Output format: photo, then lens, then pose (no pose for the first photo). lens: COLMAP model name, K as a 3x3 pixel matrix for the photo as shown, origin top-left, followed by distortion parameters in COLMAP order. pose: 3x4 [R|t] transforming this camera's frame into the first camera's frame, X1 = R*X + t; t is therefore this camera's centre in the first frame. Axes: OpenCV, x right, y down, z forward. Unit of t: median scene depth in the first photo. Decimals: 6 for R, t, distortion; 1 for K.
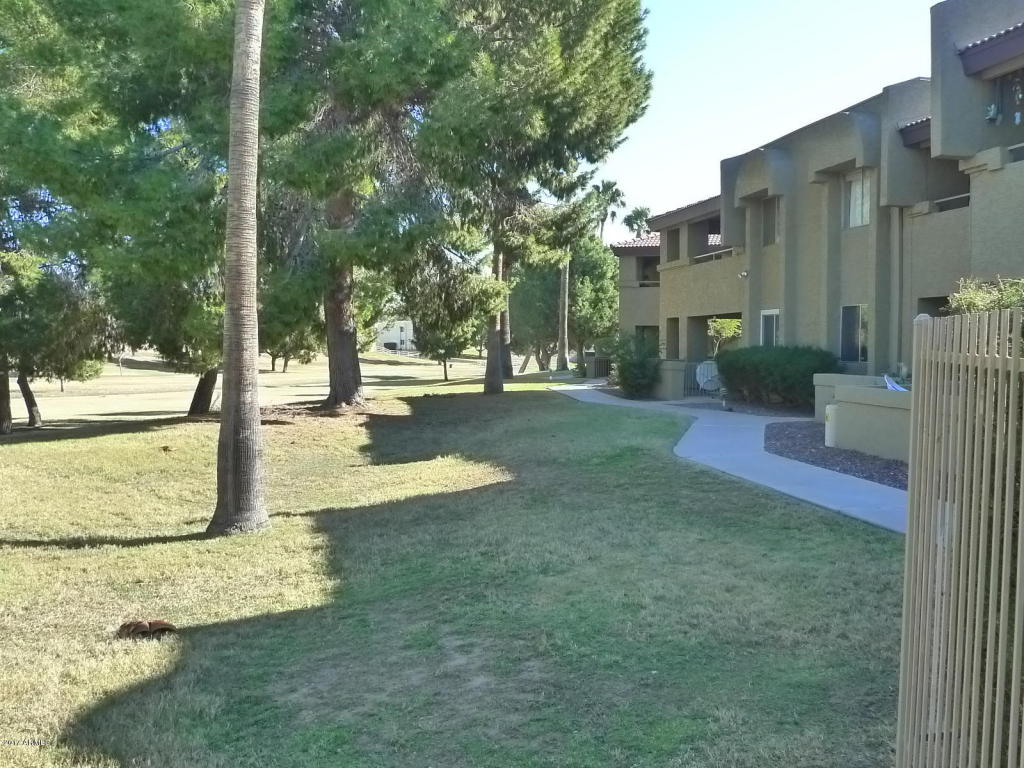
lens RADIAL K [[929.9, 0, 512.0], [0, 929.9, 384.0], [0, 0, 1]] dist [-0.009238, -0.082762]
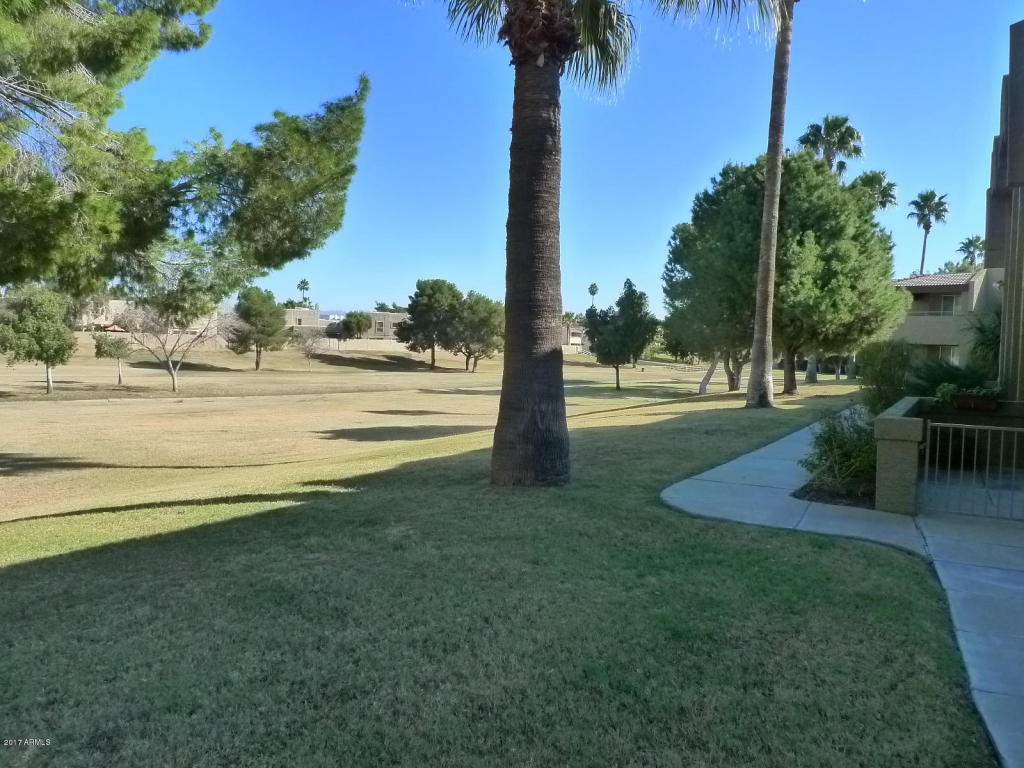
lens RADIAL K [[816.1, 0, 512.0], [0, 816.1, 384.0], [0, 0, 1]] dist [-0.000222, 0.000036]
pose [[0.971705, 0.031243, -0.234122, 0.024281], [-0.030514, 0.999512, 0.006737, -0.022144], [0.234218, 0.000597, 0.972184, 0.478029]]
